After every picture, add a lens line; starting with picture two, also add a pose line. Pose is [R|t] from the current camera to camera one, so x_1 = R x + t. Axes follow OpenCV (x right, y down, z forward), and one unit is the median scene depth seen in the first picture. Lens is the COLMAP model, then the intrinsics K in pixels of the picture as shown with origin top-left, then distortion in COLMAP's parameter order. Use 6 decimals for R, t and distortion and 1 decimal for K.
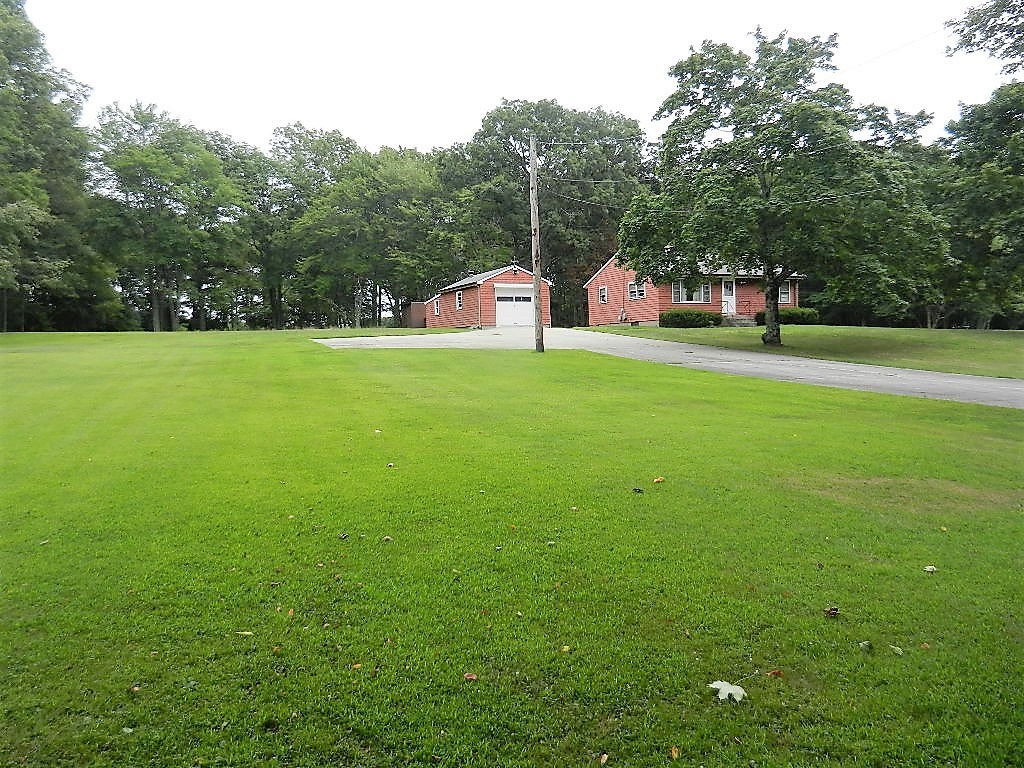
lens RADIAL K [[752.1, 0, 512.0], [0, 752.1, 384.0], [0, 0, 1]] dist [-0.006767, -0.000544]
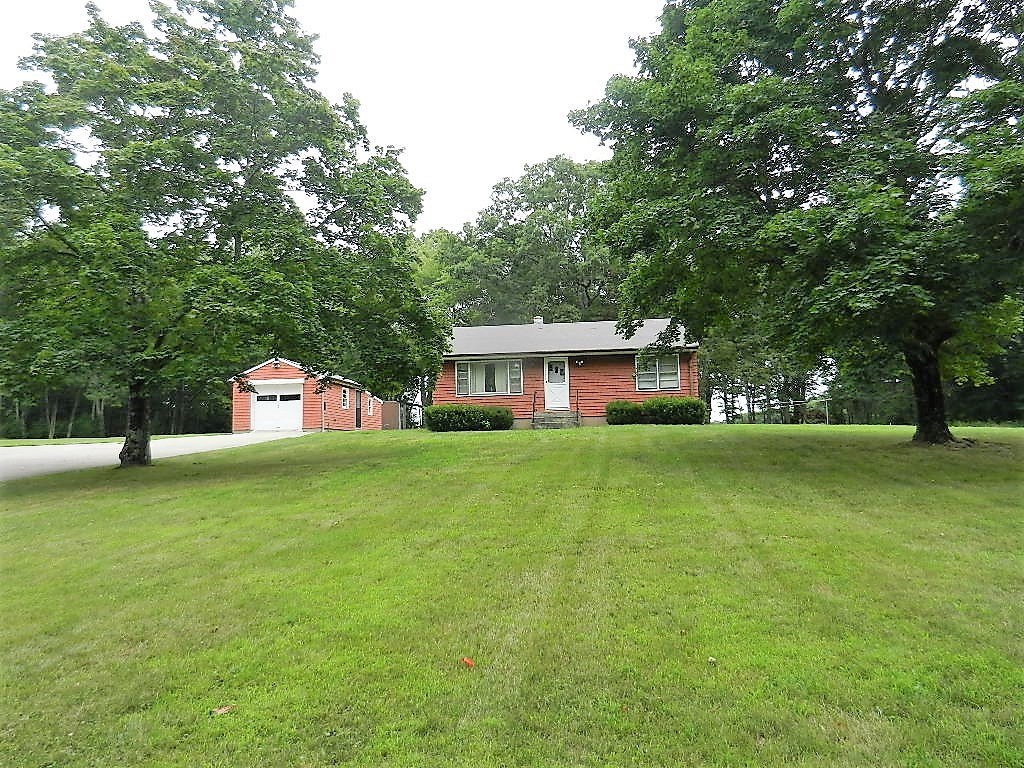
lens RADIAL K [[752.1, 0, 512.0], [0, 752.1, 384.0], [0, 0, 1]] dist [-0.006767, -0.000544]
pose [[0.851334, -0.037521, -0.523281, 0.622636], [-0.028387, 0.992683, -0.117362, -0.037008], [0.523856, 0.114769, 0.844040, 0.420318]]
